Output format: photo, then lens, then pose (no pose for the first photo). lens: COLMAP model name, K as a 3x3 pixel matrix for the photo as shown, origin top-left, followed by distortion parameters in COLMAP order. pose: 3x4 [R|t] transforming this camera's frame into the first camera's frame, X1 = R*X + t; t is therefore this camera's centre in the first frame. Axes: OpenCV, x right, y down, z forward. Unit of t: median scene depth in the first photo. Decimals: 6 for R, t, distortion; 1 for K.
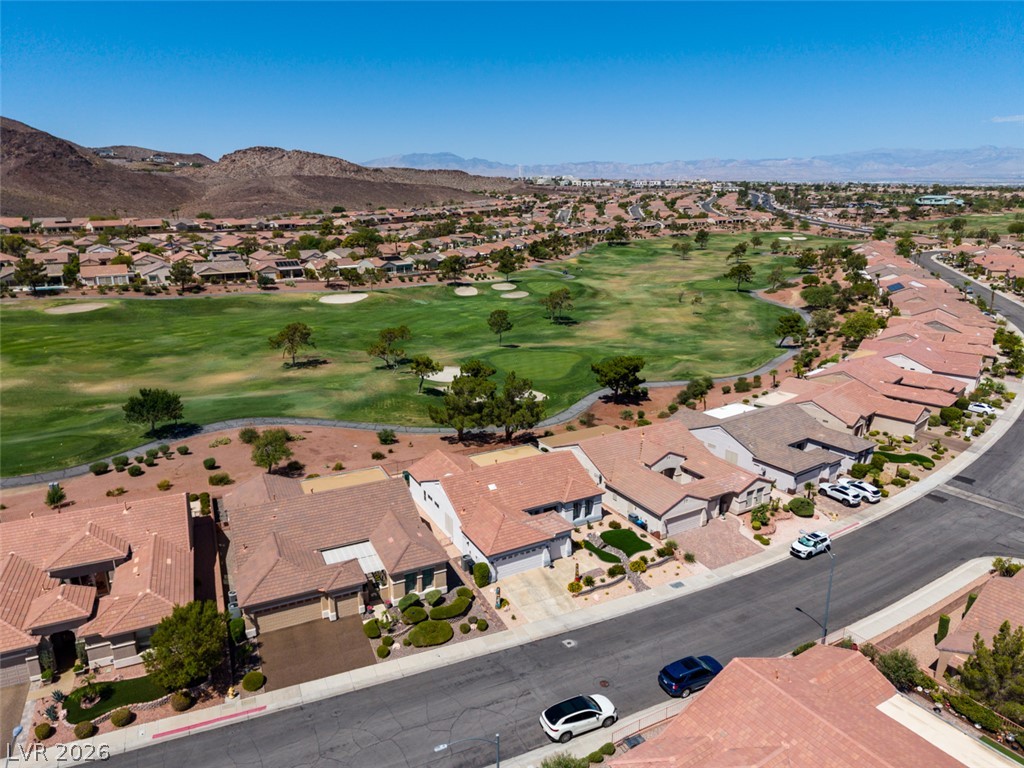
lens RADIAL K [[683.7, 0, 512.0], [0, 683.7, 384.0], [0, 0, 1]] dist [0.033768, -0.041258]
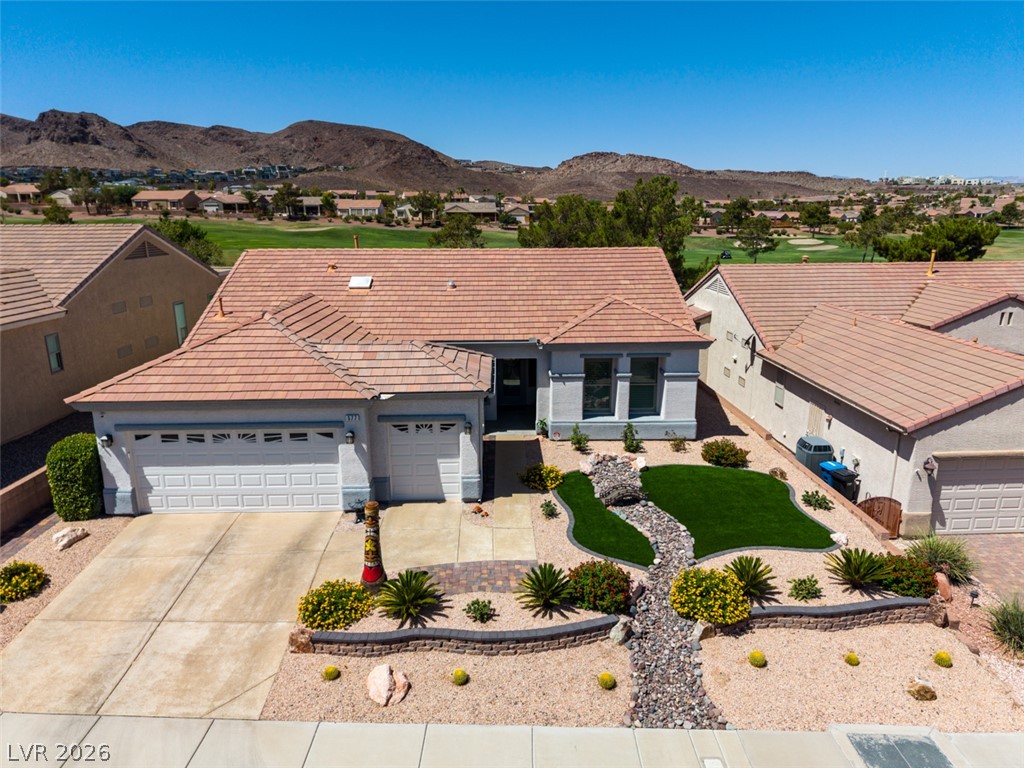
lens RADIAL K [[683.7, 0, 512.0], [0, 683.7, 384.0], [0, 0, 1]] dist [0.033768, -0.041258]
pose [[0.889191, 0.113330, -0.443278, 0.164953], [-0.126467, 0.991971, -0.000075, 0.159979], [0.439710, 0.056127, 0.896384, 0.600437]]
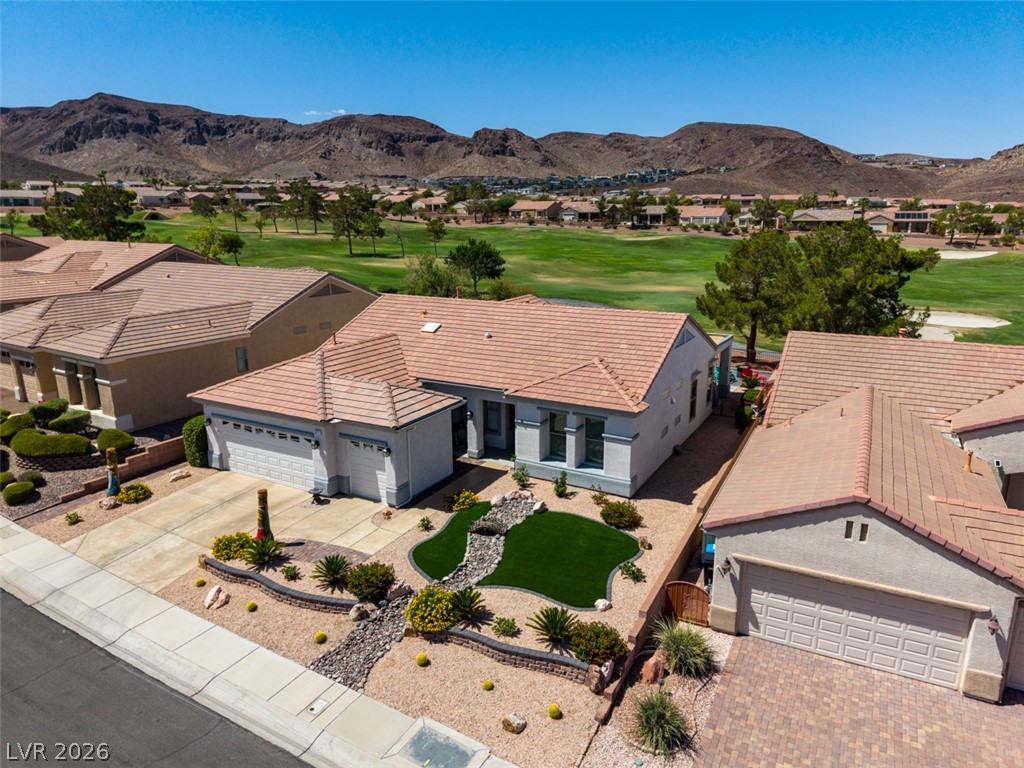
lens RADIAL K [[683.7, 0, 512.0], [0, 683.7, 384.0], [0, 0, 1]] dist [0.033768, -0.041258]
pose [[0.533196, 0.208692, -0.819847, 0.313361], [-0.231596, 0.968083, 0.095804, 0.109574], [0.813674, 0.138791, 0.564511, 0.657369]]
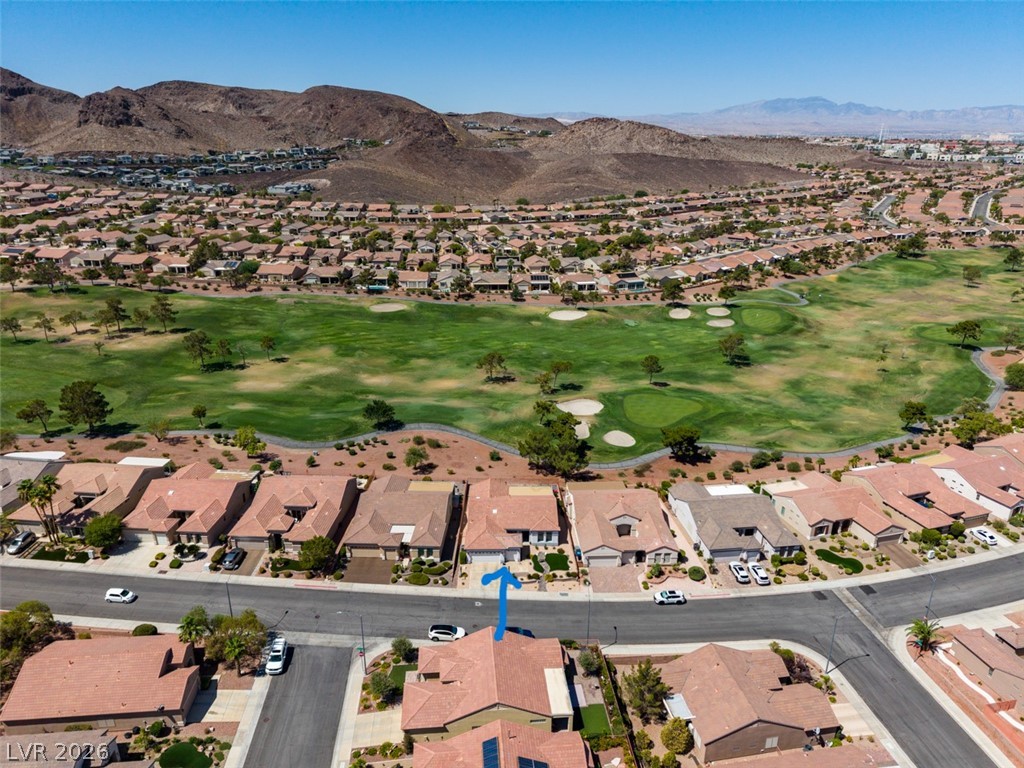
lens RADIAL K [[683.7, 0, 512.0], [0, 683.7, 384.0], [0, 0, 1]] dist [0.033768, -0.041258]
pose [[0.886680, 0.163625, -0.432465, 0.594469], [-0.133073, 0.986025, 0.100229, -0.294382], [0.442821, -0.031322, 0.896063, -0.454216]]
